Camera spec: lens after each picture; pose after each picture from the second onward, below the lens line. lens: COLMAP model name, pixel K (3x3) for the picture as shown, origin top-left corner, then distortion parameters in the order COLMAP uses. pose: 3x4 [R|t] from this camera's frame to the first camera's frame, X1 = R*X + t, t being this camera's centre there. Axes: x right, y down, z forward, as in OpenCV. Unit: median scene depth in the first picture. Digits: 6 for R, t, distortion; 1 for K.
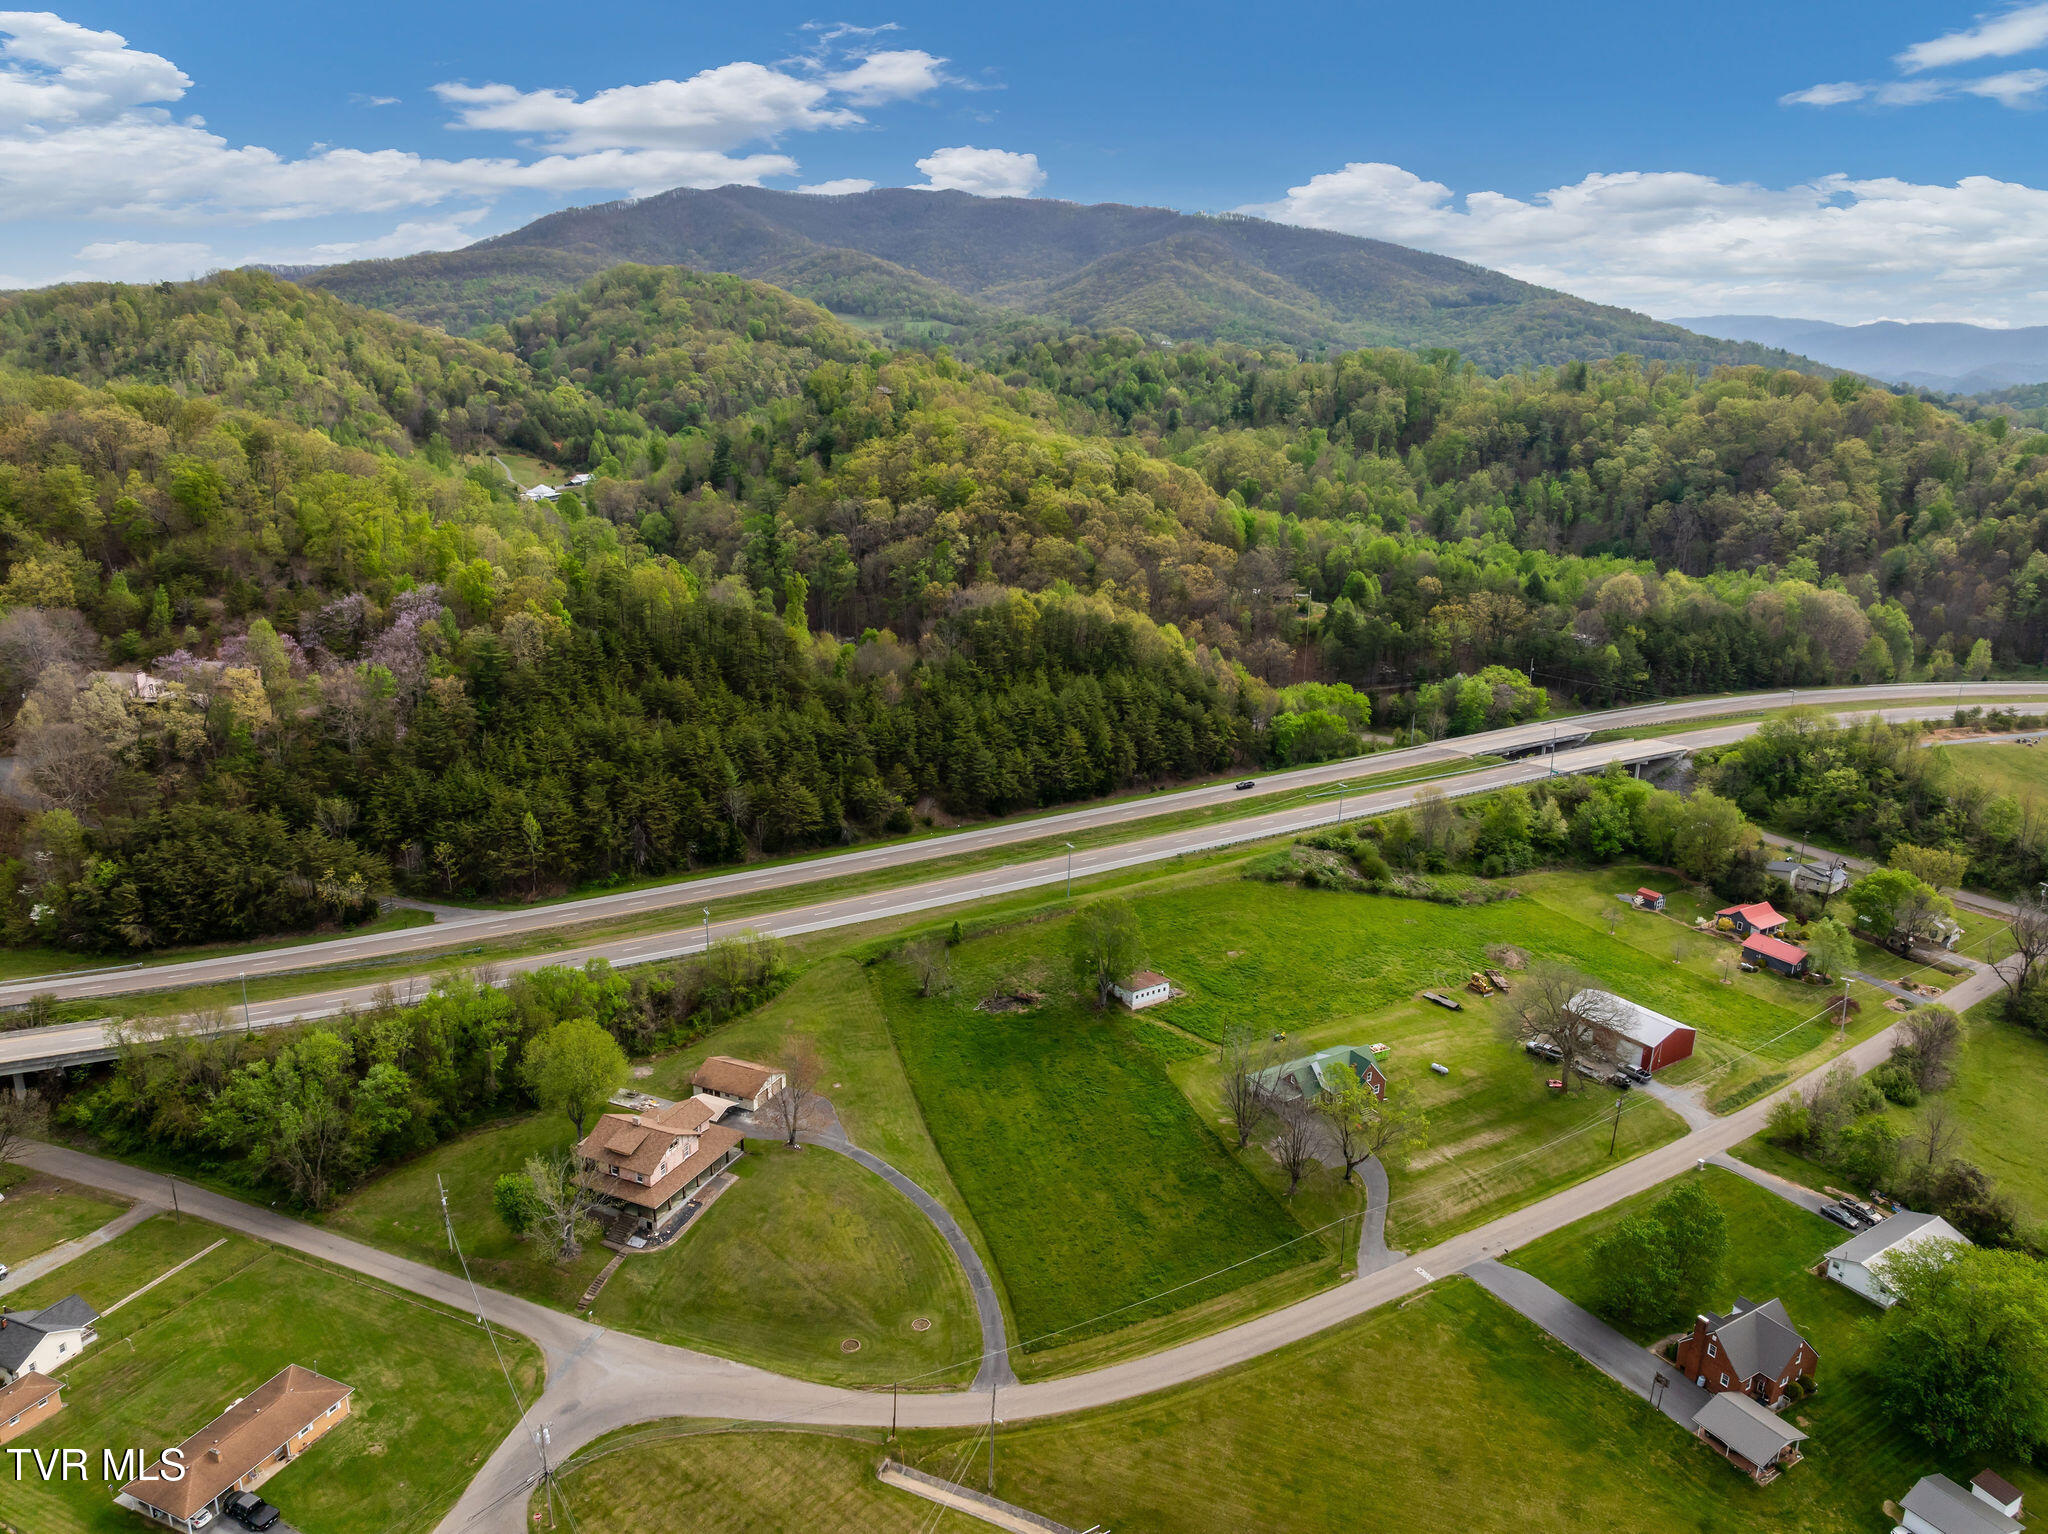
lens RADIAL K [[1447.3, 0, 1036.0], [0, 1447.3, 762.7], [0, 0, 1]] dist [-0.030543, -0.011894]
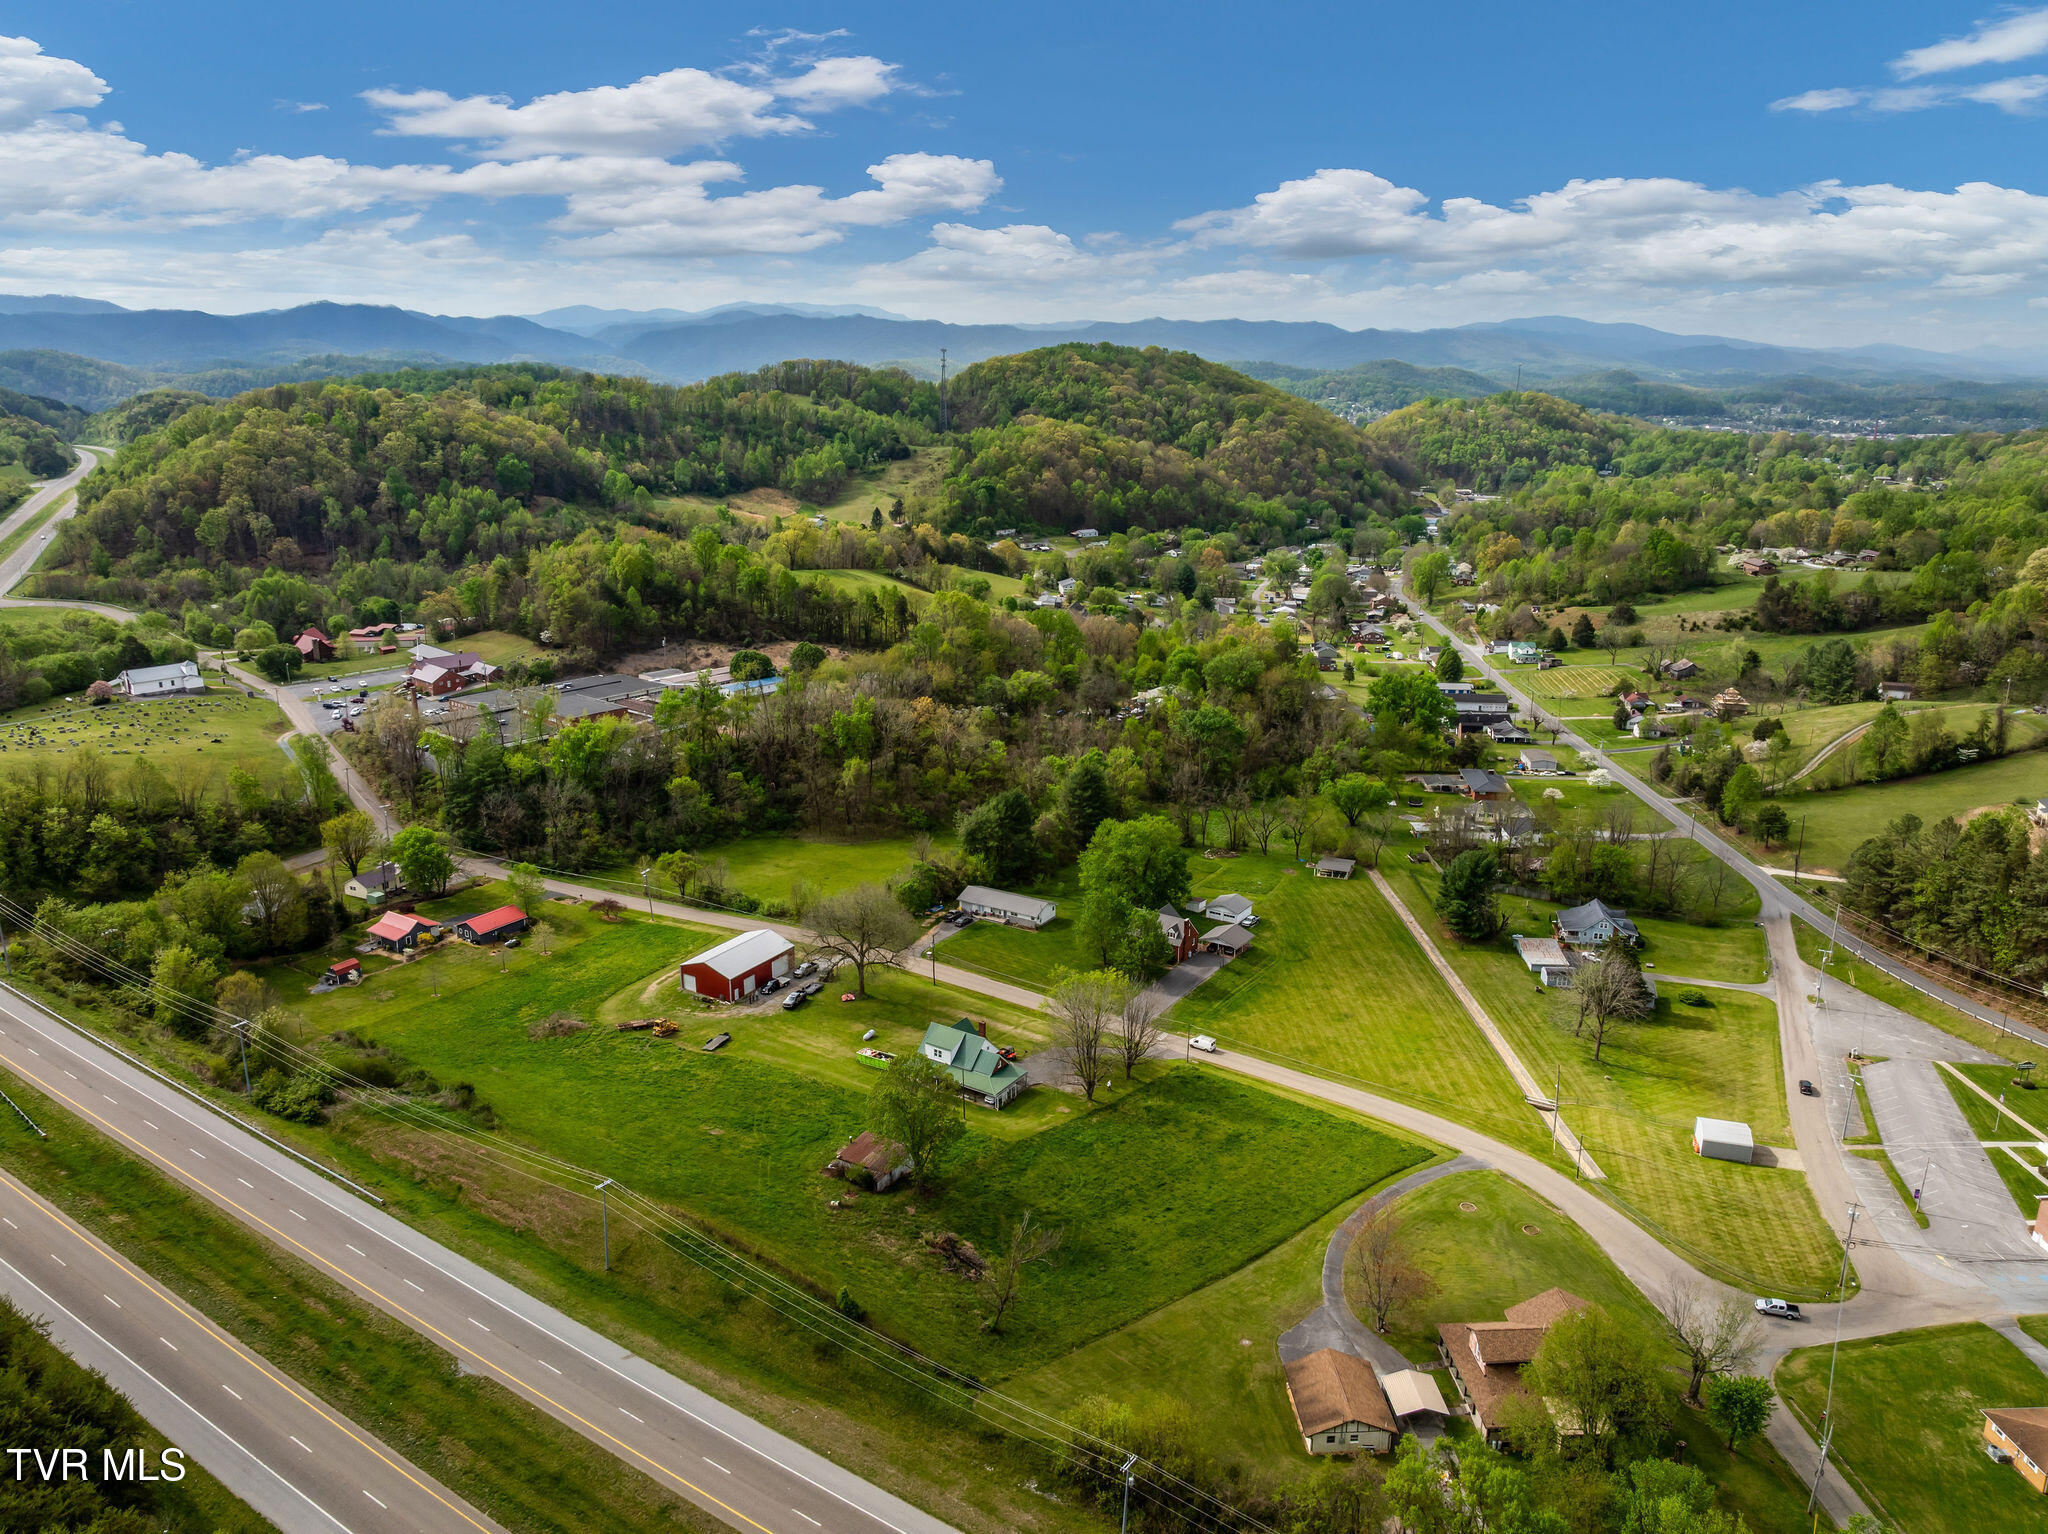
lens RADIAL K [[1447.3, 0, 1036.0], [0, 1447.3, 762.7], [0, 0, 1]] dist [-0.030543, -0.011894]
pose [[-0.439893, -0.262246, 0.858907, -0.487053], [0.229657, 0.891761, 0.389898, -0.270245], [-0.868189, 0.368768, -0.332053, 0.917778]]
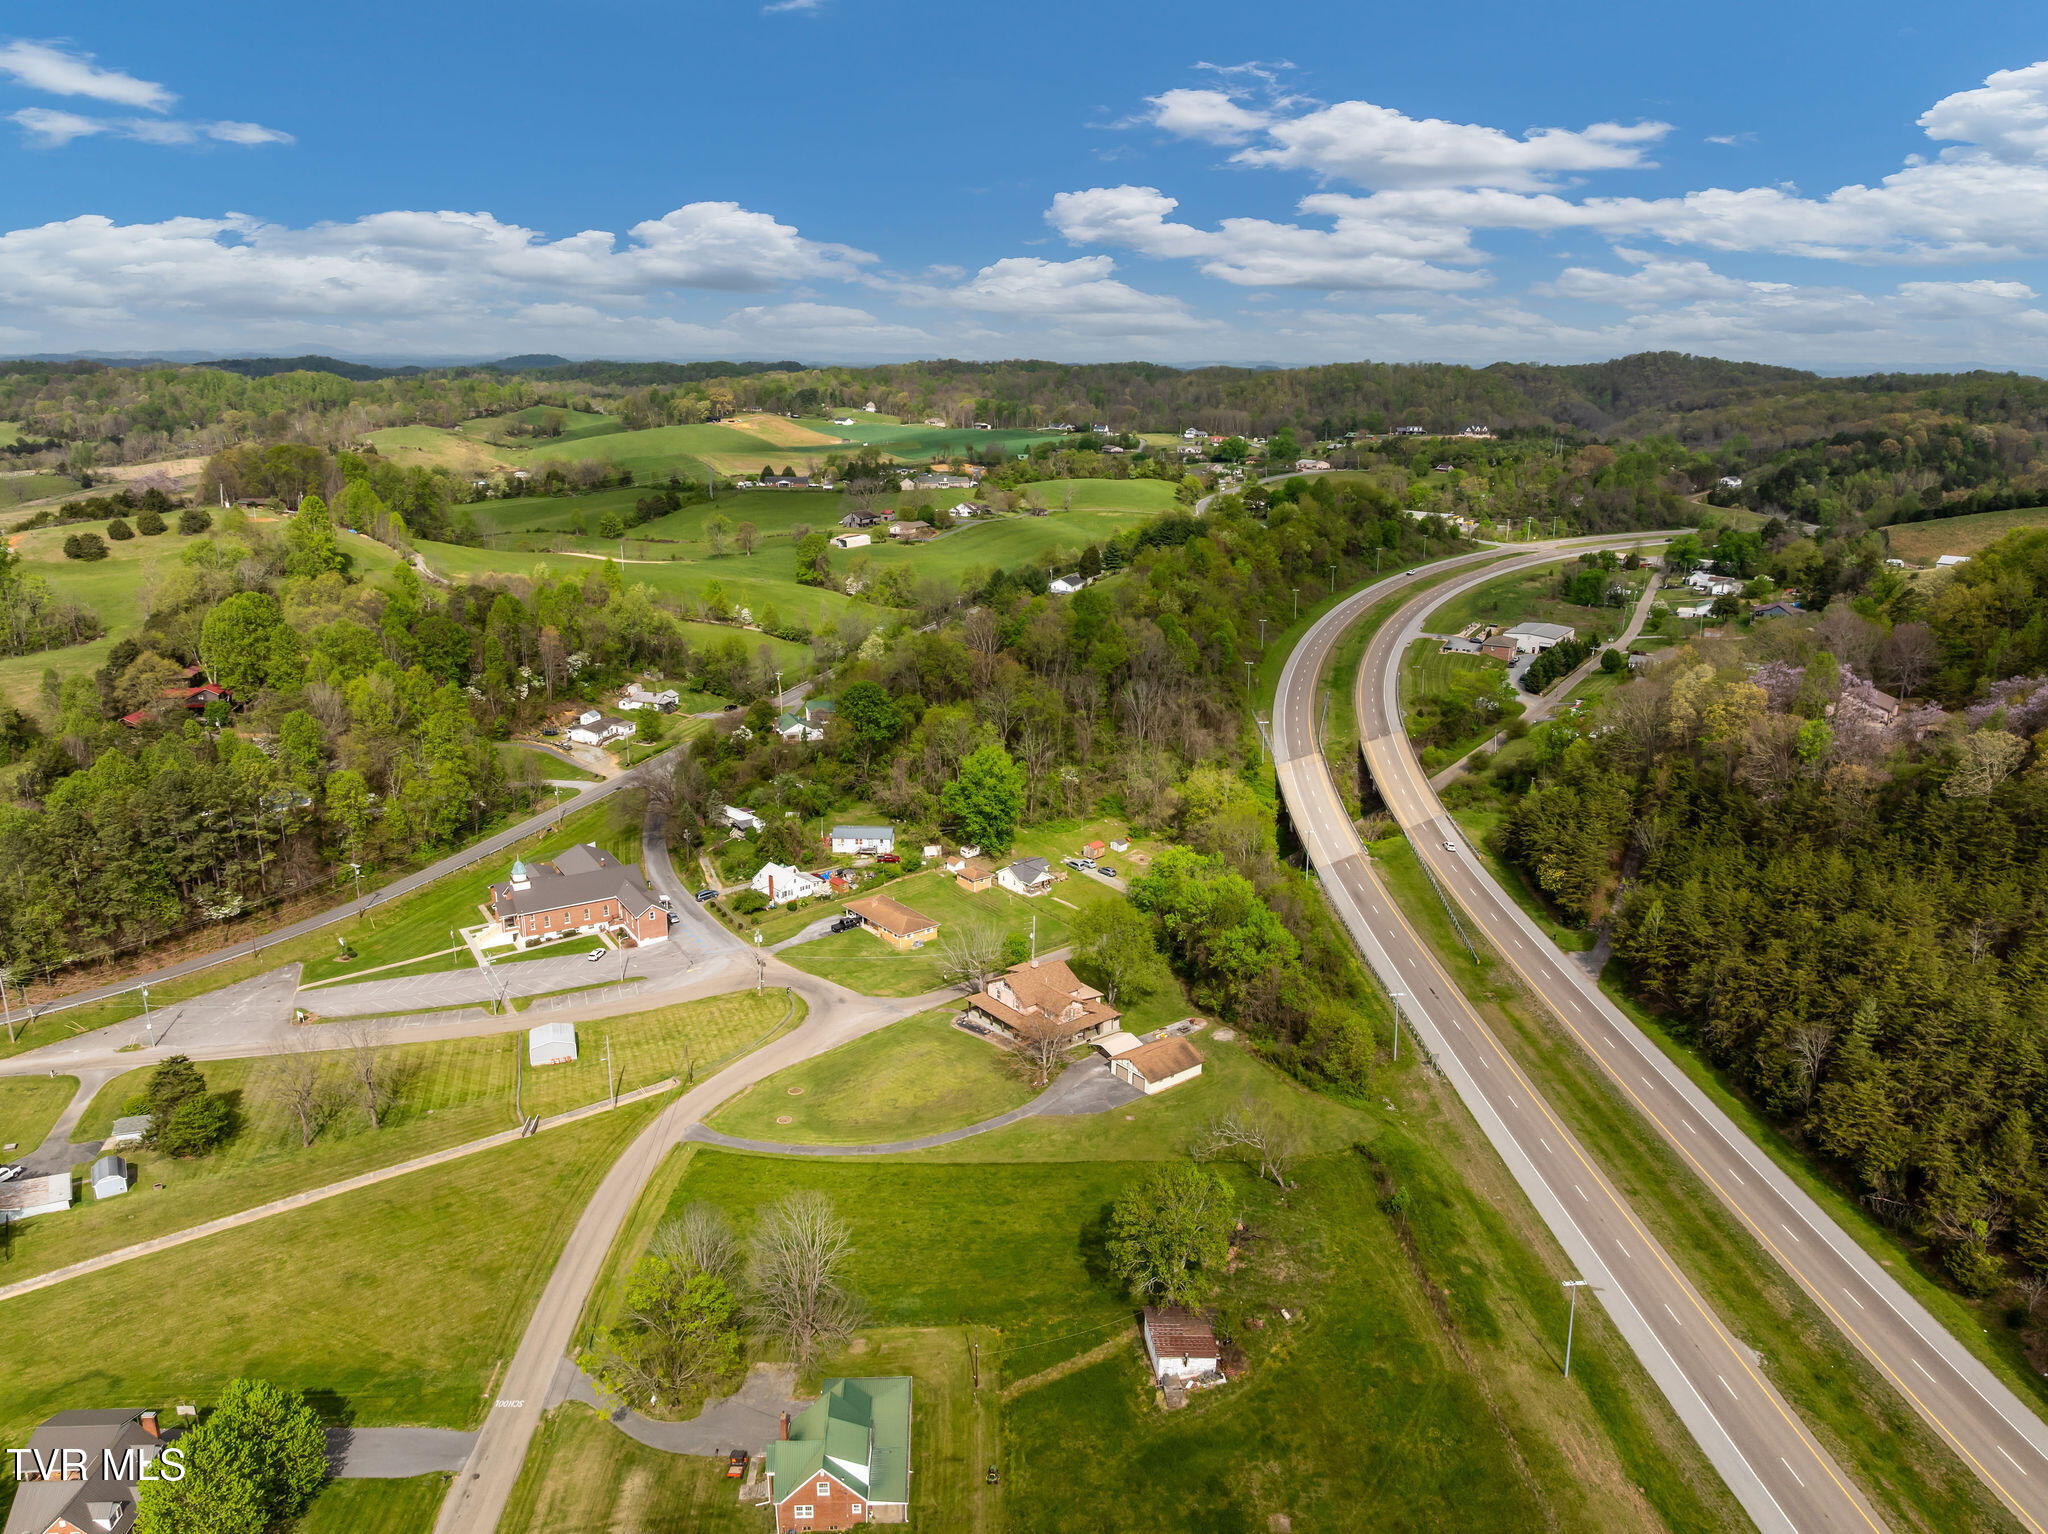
lens RADIAL K [[1447.3, 0, 1036.0], [0, 1447.3, 762.7], [0, 0, 1]] dist [-0.030543, -0.011894]
pose [[-0.465327, 0.215378, -0.858535, 0.481101], [-0.260900, 0.893478, 0.365552, -0.230490], [0.845814, 0.394093, -0.359568, 0.889565]]
